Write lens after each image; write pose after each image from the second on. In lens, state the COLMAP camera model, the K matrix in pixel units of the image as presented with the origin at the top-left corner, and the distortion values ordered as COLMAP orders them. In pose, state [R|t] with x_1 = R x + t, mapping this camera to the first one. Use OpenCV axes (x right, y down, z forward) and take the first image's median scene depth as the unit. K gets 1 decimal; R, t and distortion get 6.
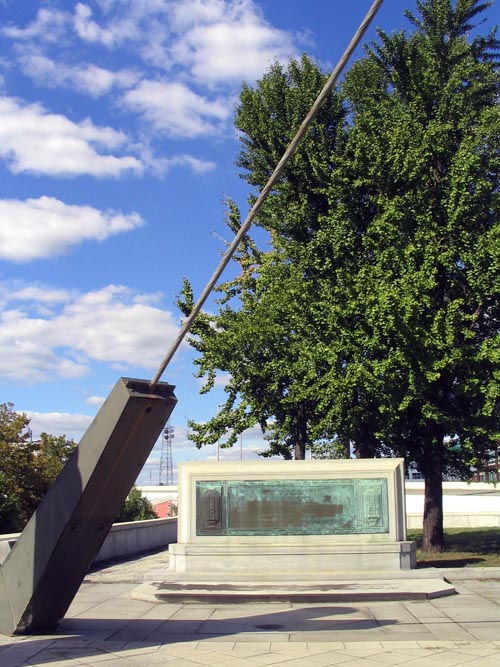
lens RADIAL K [[606.0, 0, 250.0], [0, 606.0, 333.5], [0, 0, 1]] dist [-0.164299, 0.013583]
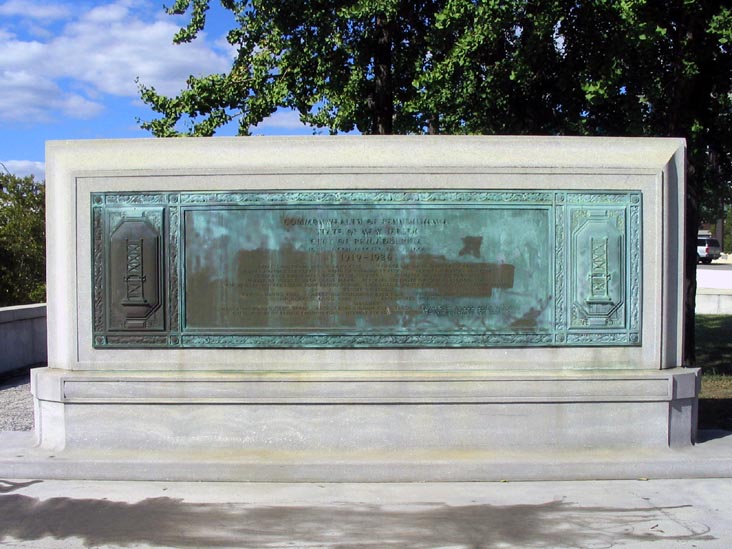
lens RADIAL K [[665.1, 0, 366.0], [0, 665.1, 274.5], [0, 0, 1]] dist [-0.164299, 0.013583]
pose [[0.996066, 0.004414, 0.088504, 0.035286], [-0.028750, 0.960831, 0.275639, 0.186953], [-0.083821, -0.277099, 0.957178, 0.627385]]
